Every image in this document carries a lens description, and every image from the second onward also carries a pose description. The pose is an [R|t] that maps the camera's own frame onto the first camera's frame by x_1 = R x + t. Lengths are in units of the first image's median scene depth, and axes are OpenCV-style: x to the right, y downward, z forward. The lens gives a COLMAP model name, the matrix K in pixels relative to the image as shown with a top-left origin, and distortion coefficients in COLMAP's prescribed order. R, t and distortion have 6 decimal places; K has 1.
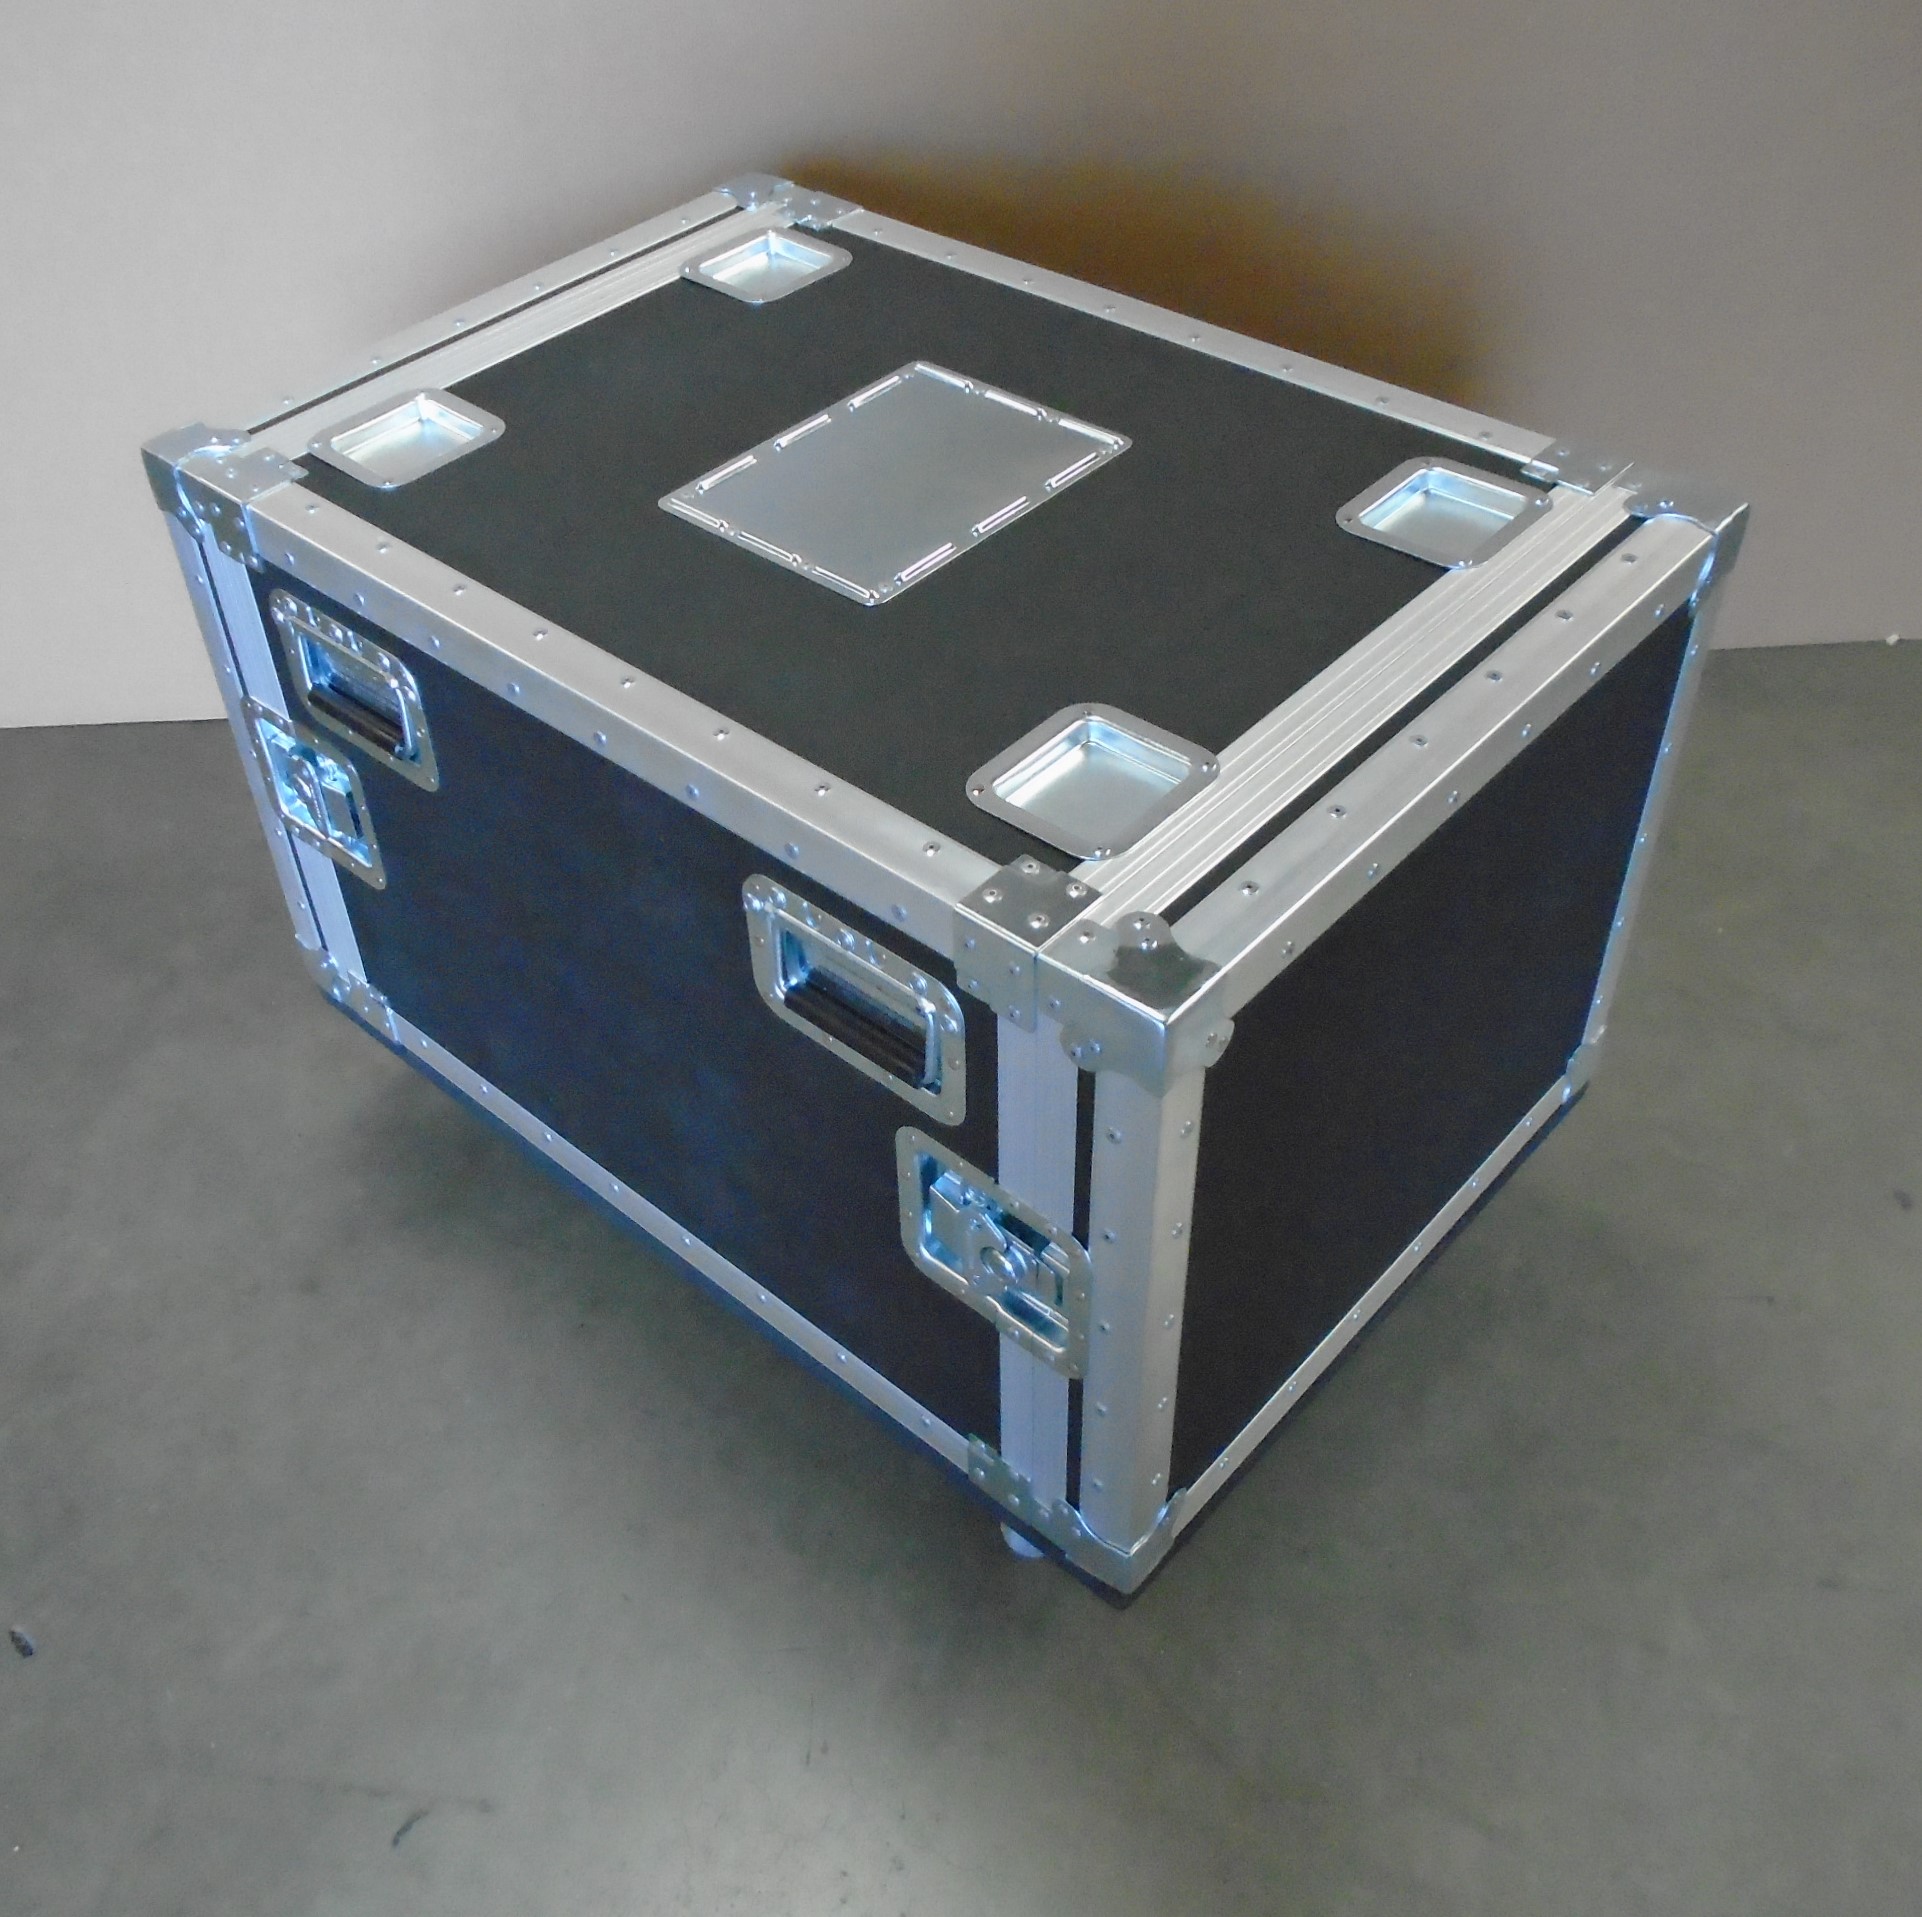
lens RADIAL K [[2004.5, 0, 961.0], [0, 2004.5, 958.5], [0, 0, 1]] dist [-0.004476, -0.001927]
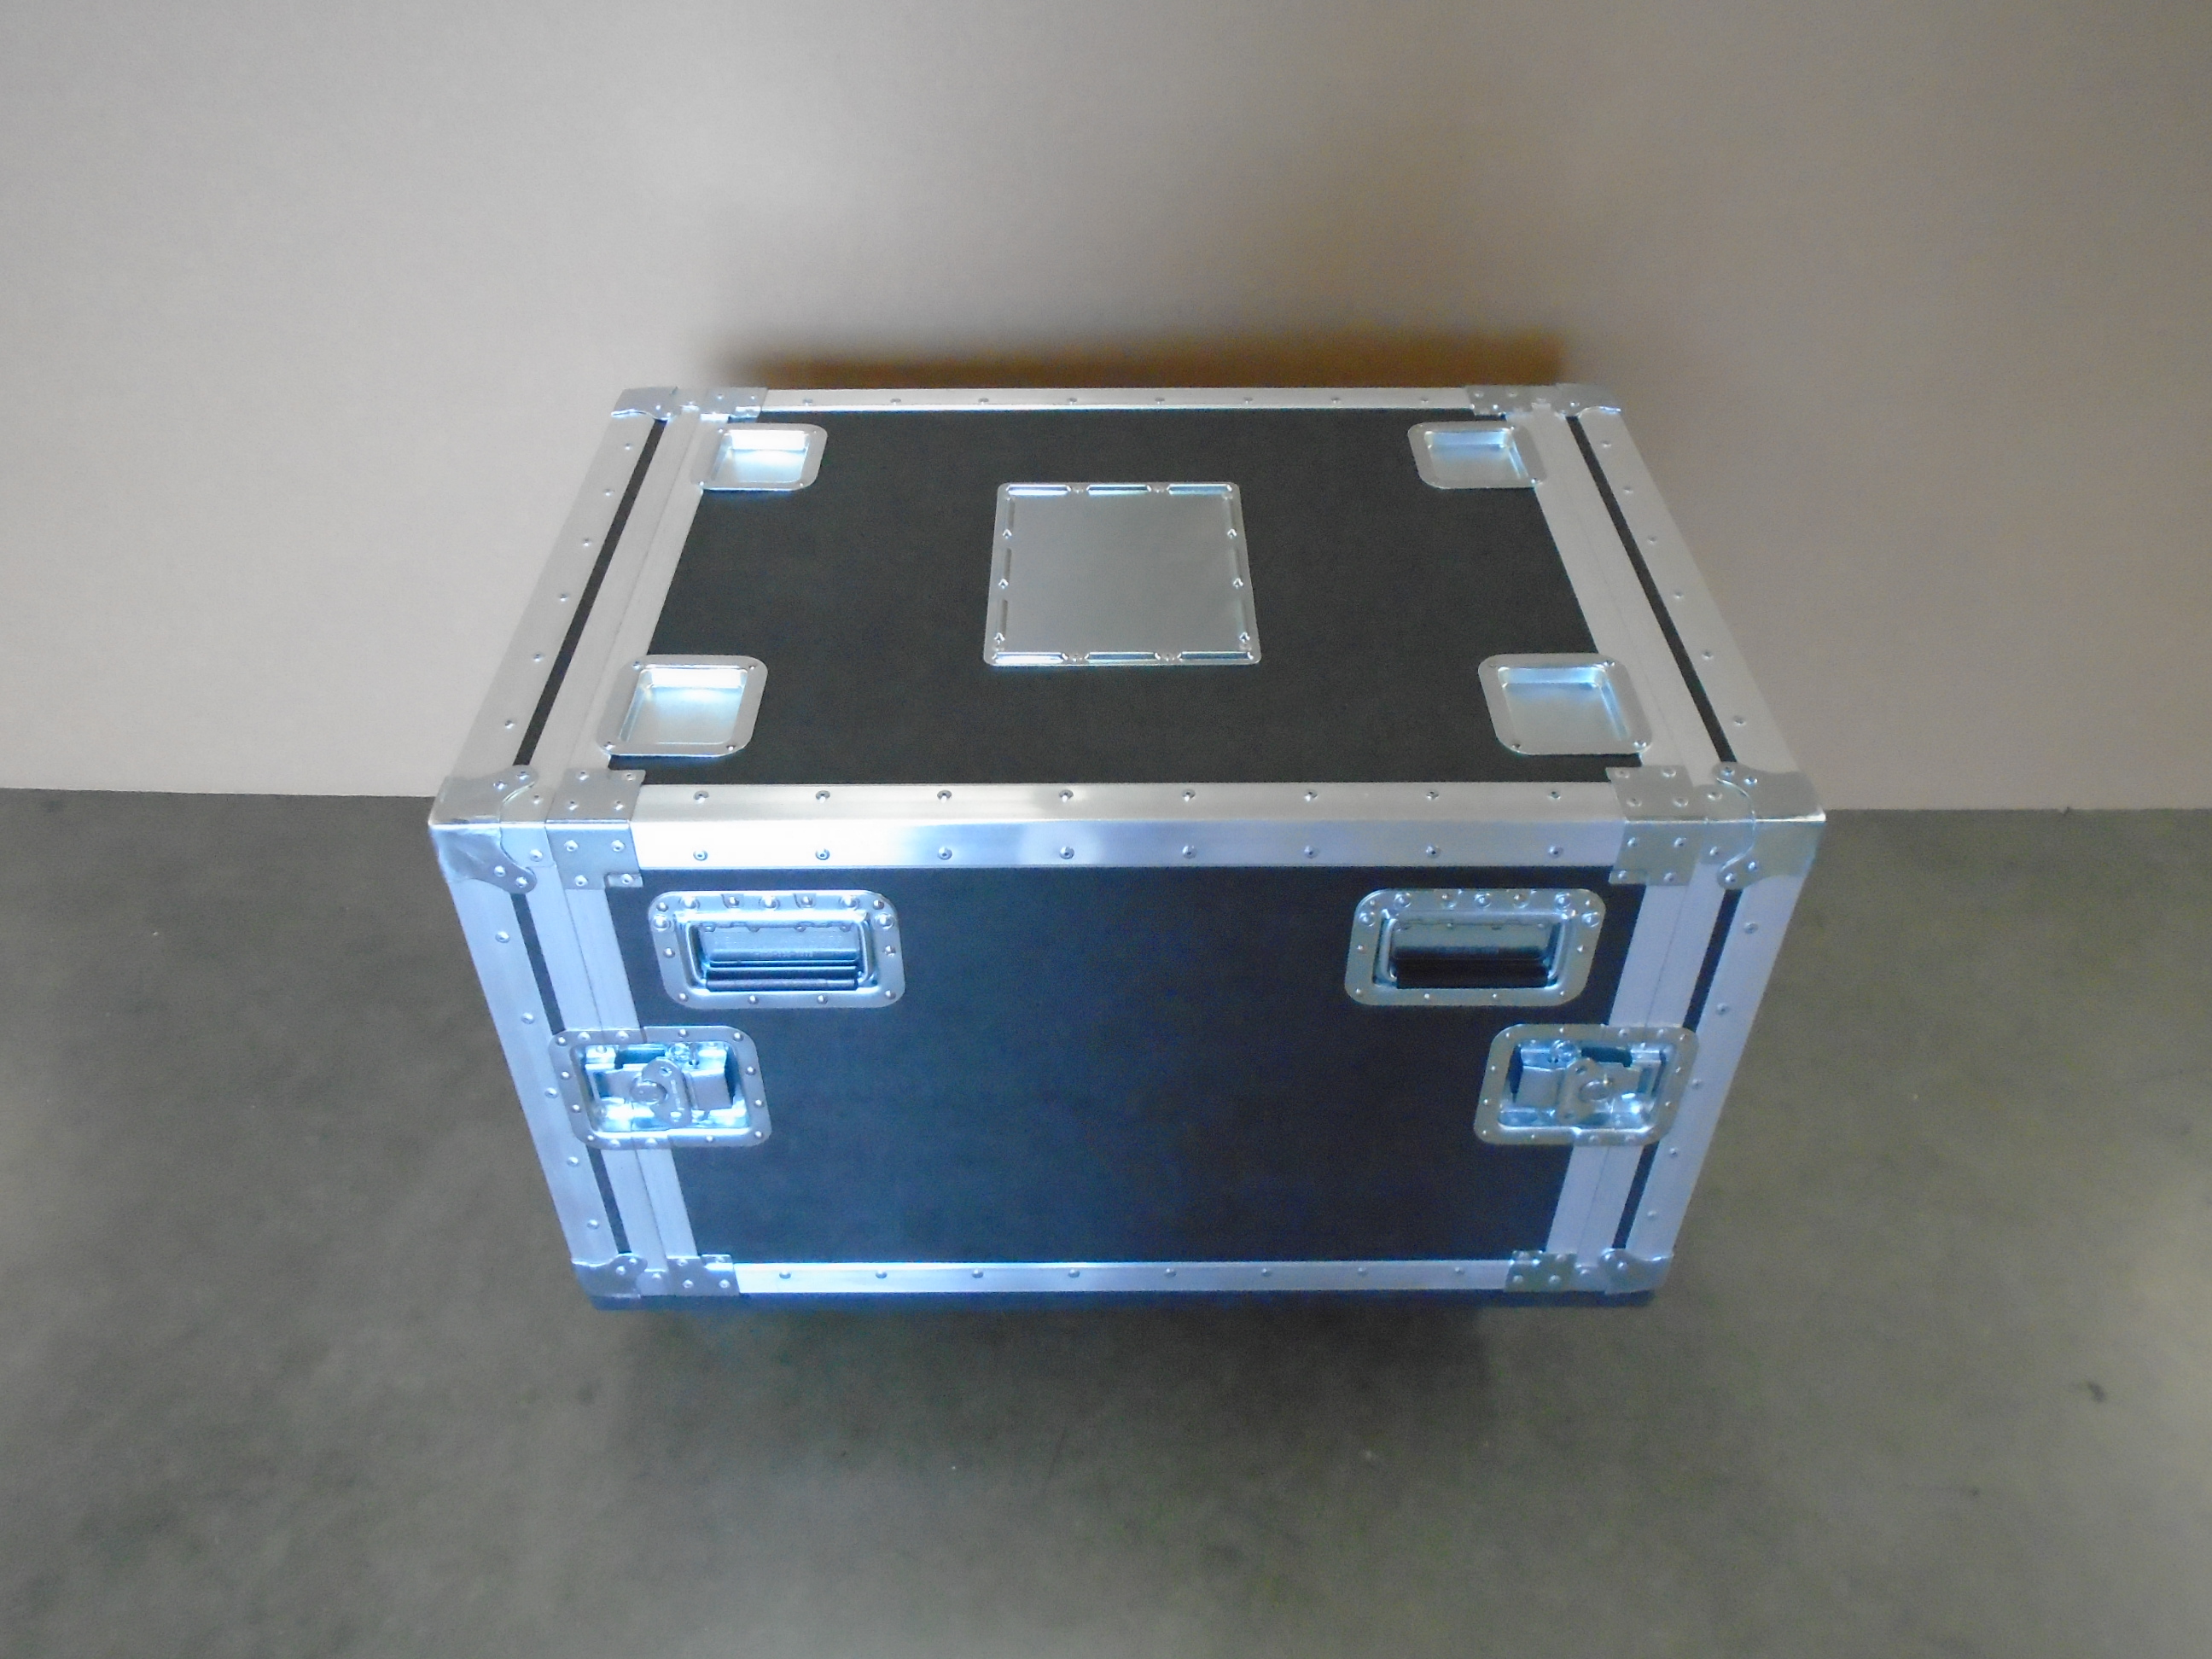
lens RADIAL K [[1710.6, 0, 1106.0], [0, 1710.6, 829.5], [0, 0, 1]] dist [0.006182, 0.001765]
pose [[0.742390, -0.411682, 0.528559, -0.635579], [0.436090, 0.895856, 0.085250, -0.197503], [-0.508609, 0.167211, 0.844605, 0.190739]]
